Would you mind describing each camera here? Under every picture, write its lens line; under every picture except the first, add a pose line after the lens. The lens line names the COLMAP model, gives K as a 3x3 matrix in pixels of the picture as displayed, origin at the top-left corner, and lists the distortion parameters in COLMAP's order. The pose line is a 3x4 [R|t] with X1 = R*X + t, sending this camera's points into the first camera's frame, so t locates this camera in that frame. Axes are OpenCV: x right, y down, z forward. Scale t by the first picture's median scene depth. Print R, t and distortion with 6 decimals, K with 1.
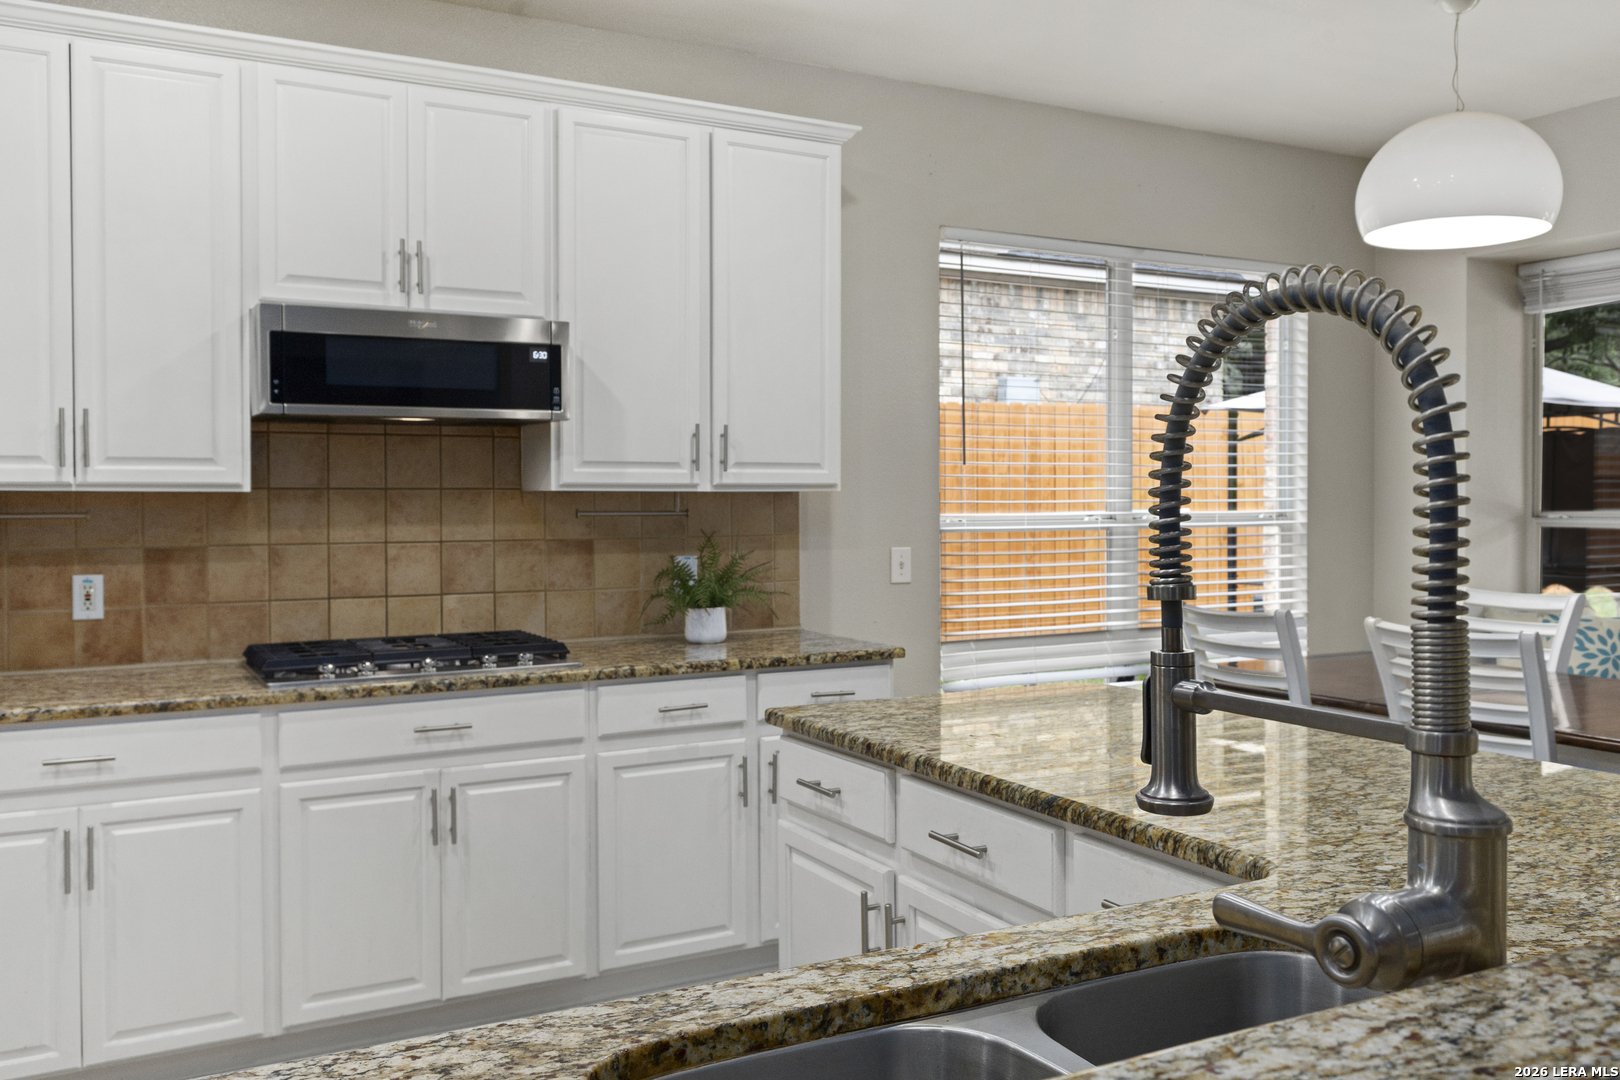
lens RADIAL K [[1330.4, 0, 806.9], [0, 1330.4, 530.6], [0, 0, 1]] dist [0.002553, 0.005687]
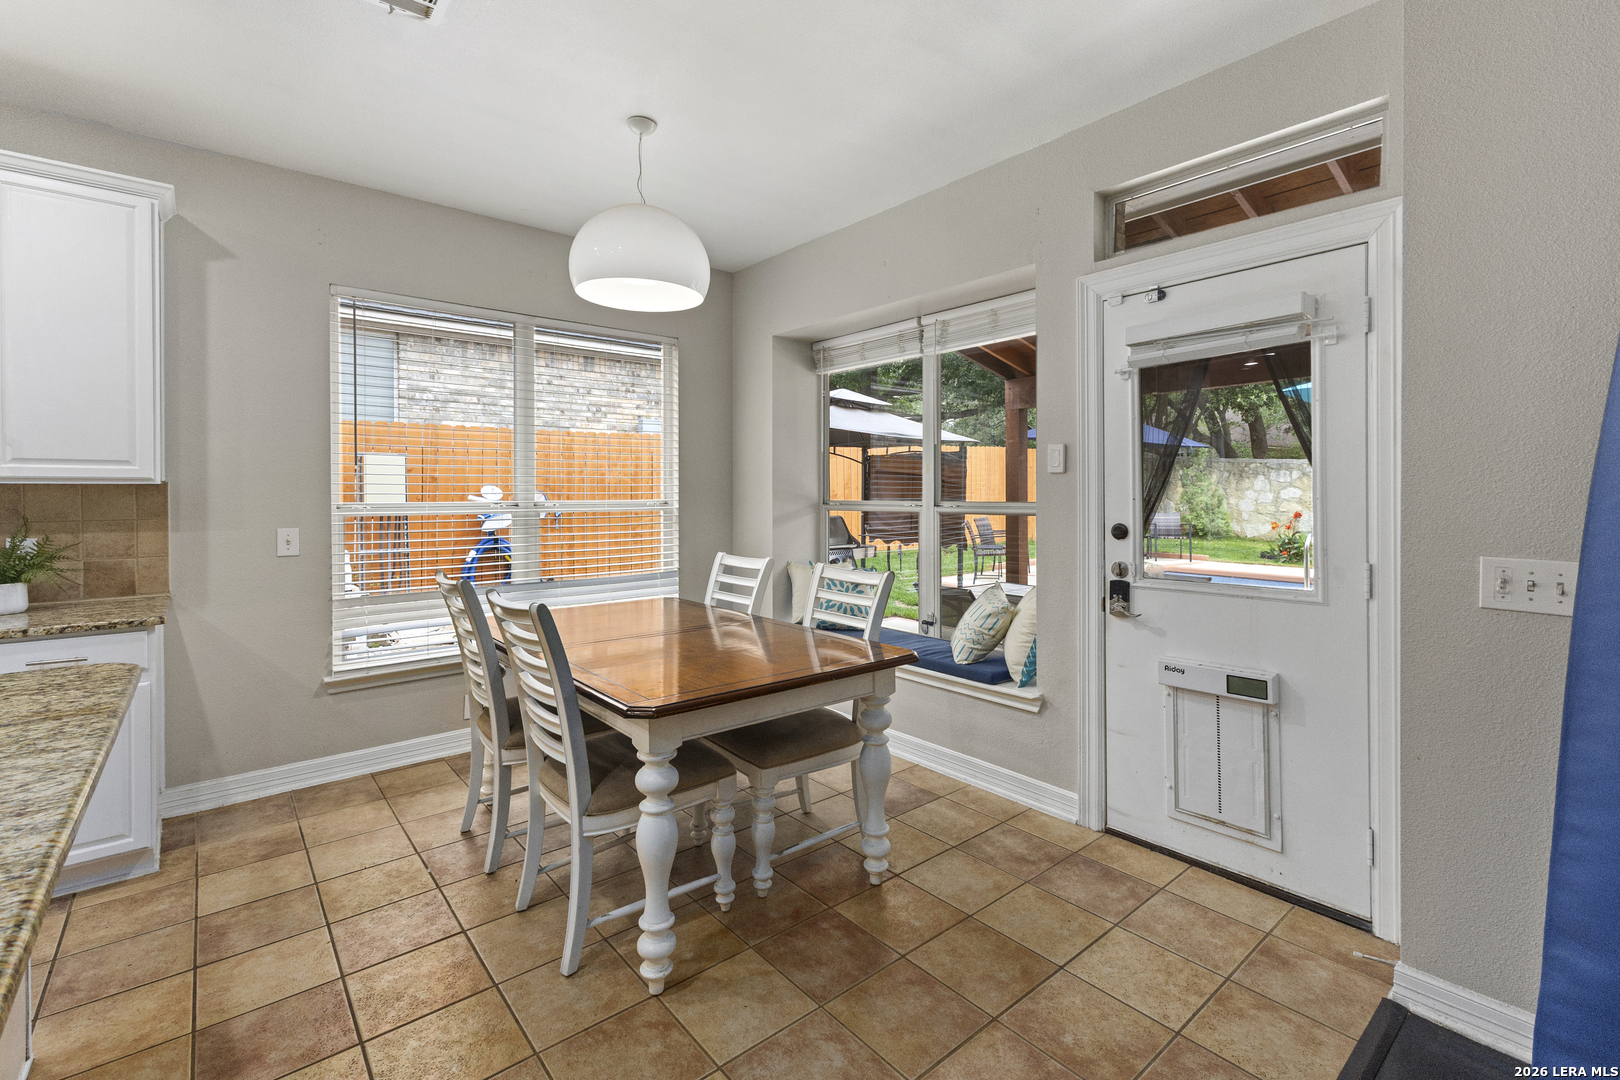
lens RADIAL K [[712.6, 0, 781.7], [0, 712.6, 497.9], [0, 0, 1]] dist [0.007562, 0.000140]
pose [[0.982727, 0.003213, 0.185033, 0.341957], [-0.000689, 0.999906, -0.013708, -0.006369], [-0.185060, 0.013344, 0.982637, 0.186373]]
